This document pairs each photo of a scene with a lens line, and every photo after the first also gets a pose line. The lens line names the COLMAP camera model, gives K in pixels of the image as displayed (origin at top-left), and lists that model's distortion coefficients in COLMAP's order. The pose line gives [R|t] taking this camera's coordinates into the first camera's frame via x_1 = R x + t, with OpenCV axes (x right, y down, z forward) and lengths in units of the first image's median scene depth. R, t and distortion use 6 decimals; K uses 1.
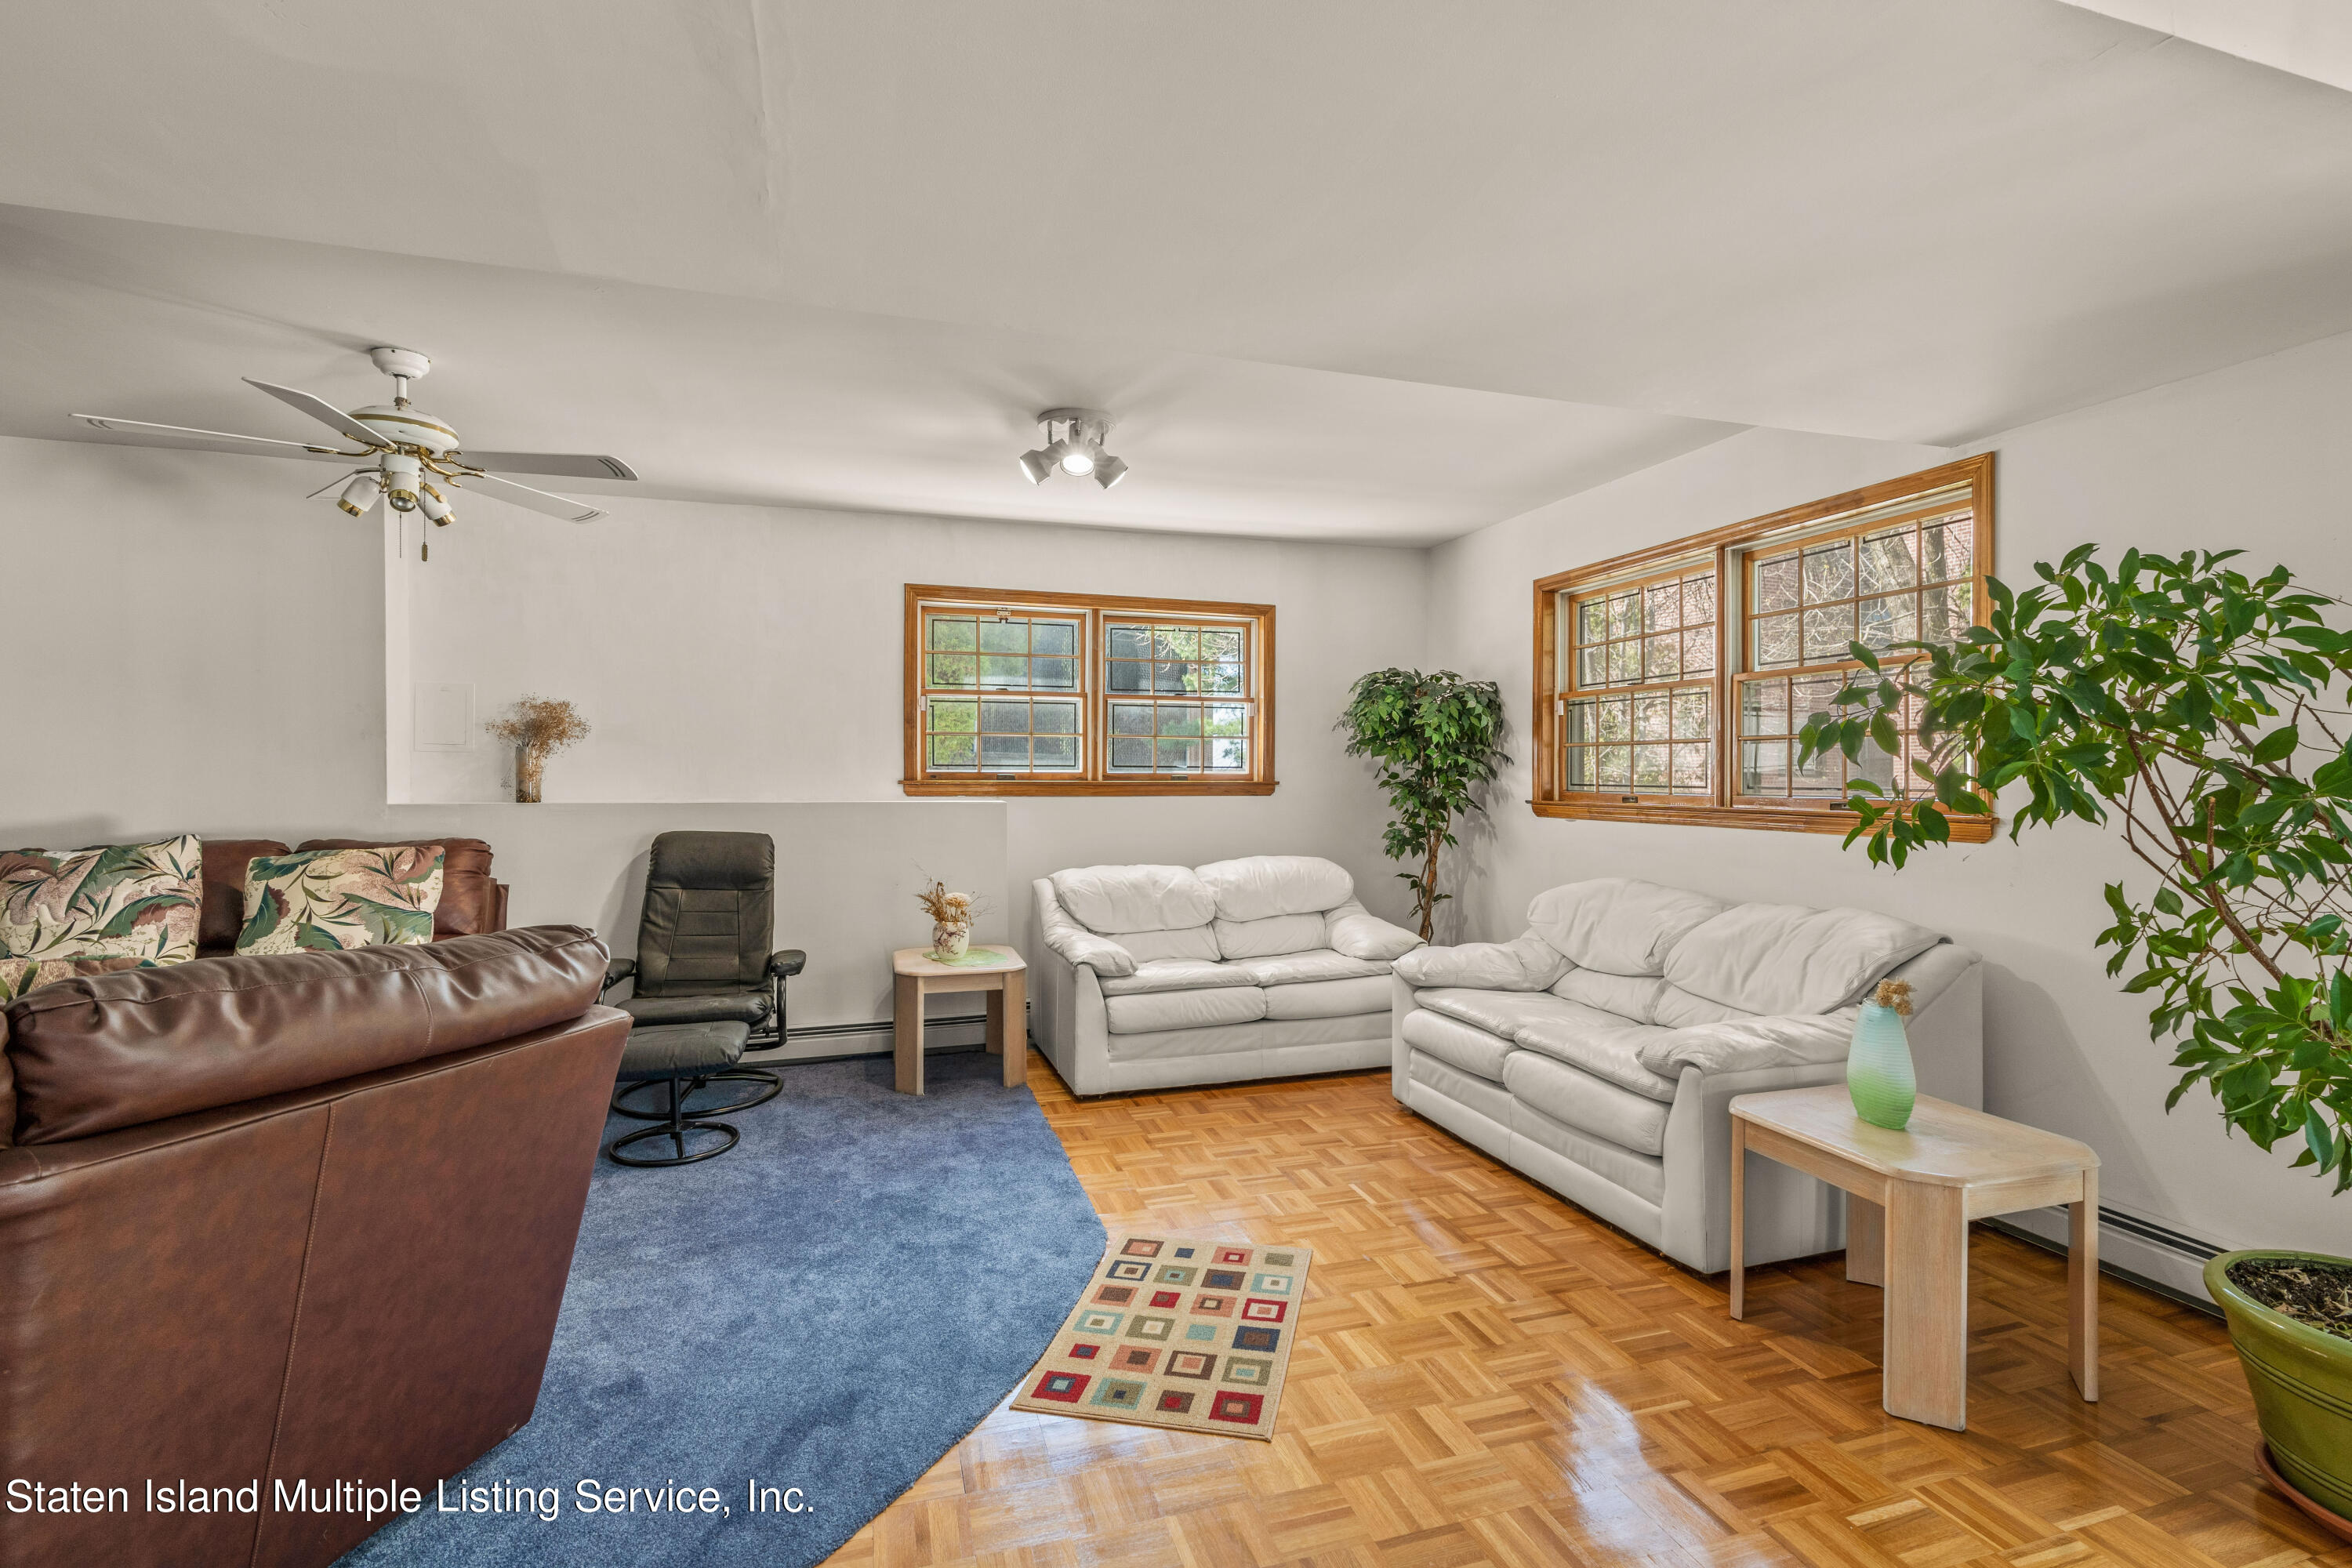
lens RADIAL K [[1073.1, 0, 1174.7], [0, 1073.1, 781.4], [0, 0, 1]] dist [-0.005327, 0.002030]
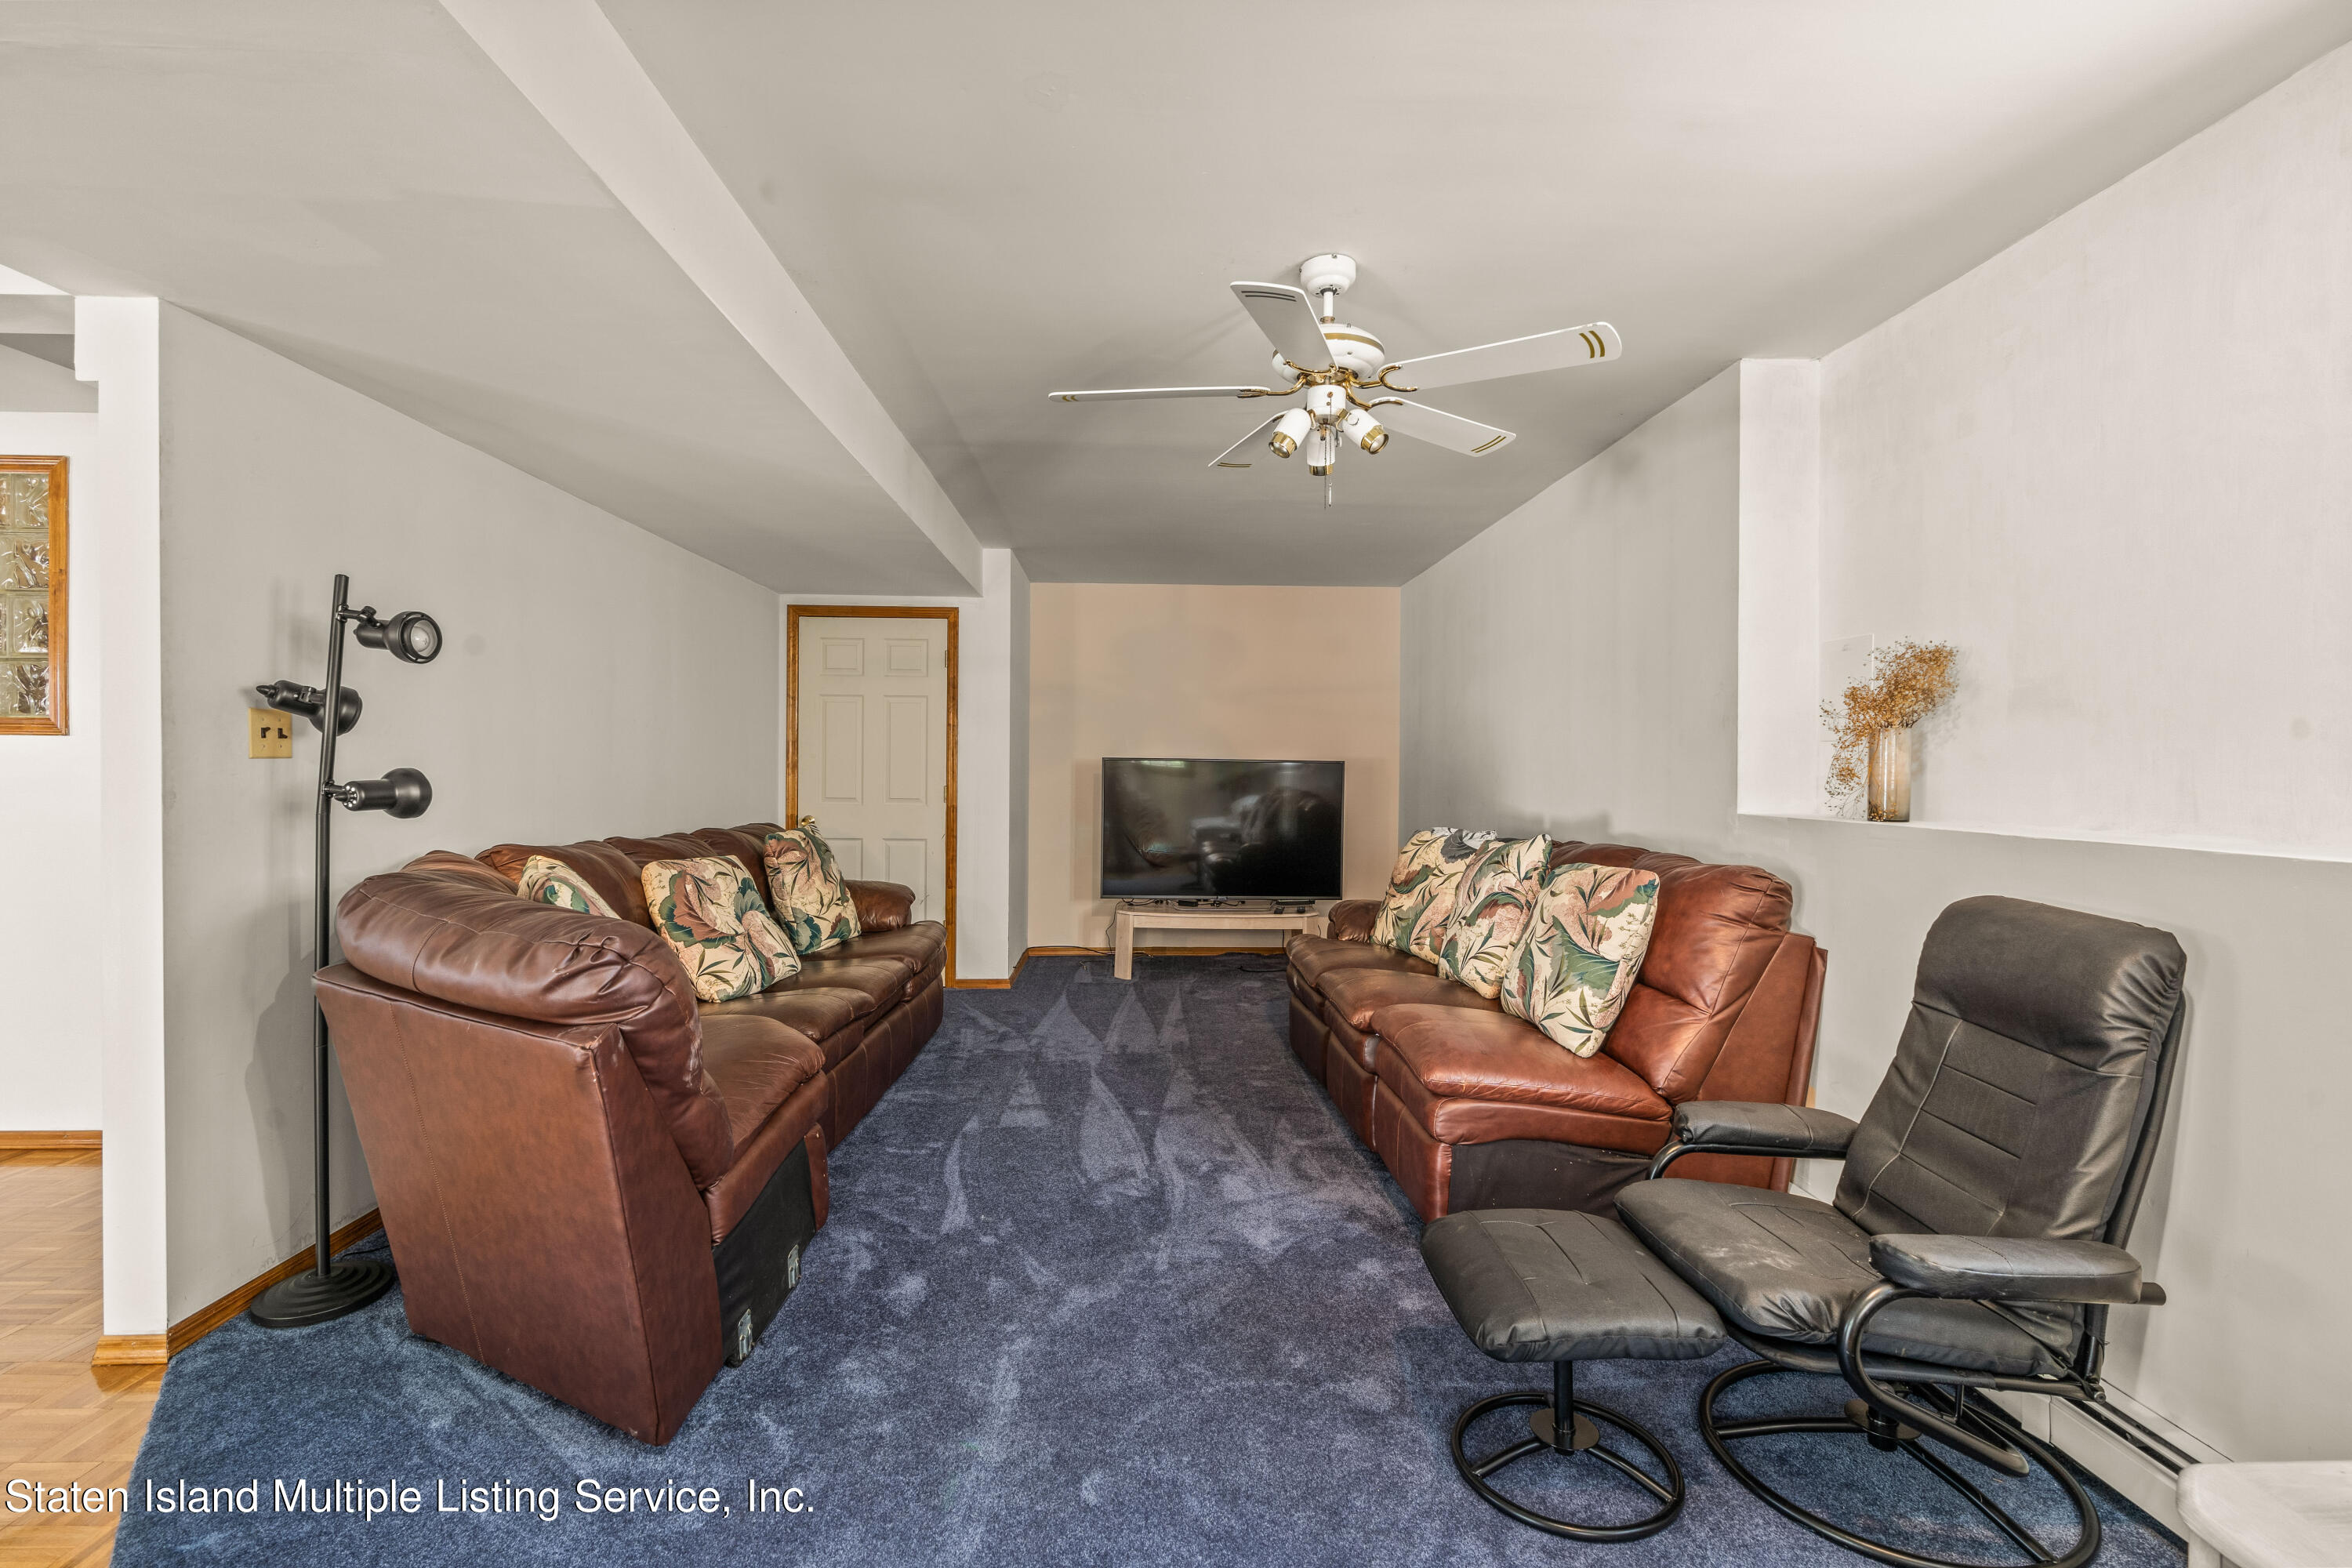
lens RADIAL K [[1073.1, 0, 1171.9], [0, 1073.1, 781.3], [0, 0, 1]] dist [-0.005327, 0.002030]
pose [[-0.277172, 0.007389, -0.960792, 0.095866], [-0.013236, 0.999846, 0.011508, -0.004699], [0.960729, 0.015906, -0.277031, 0.910472]]
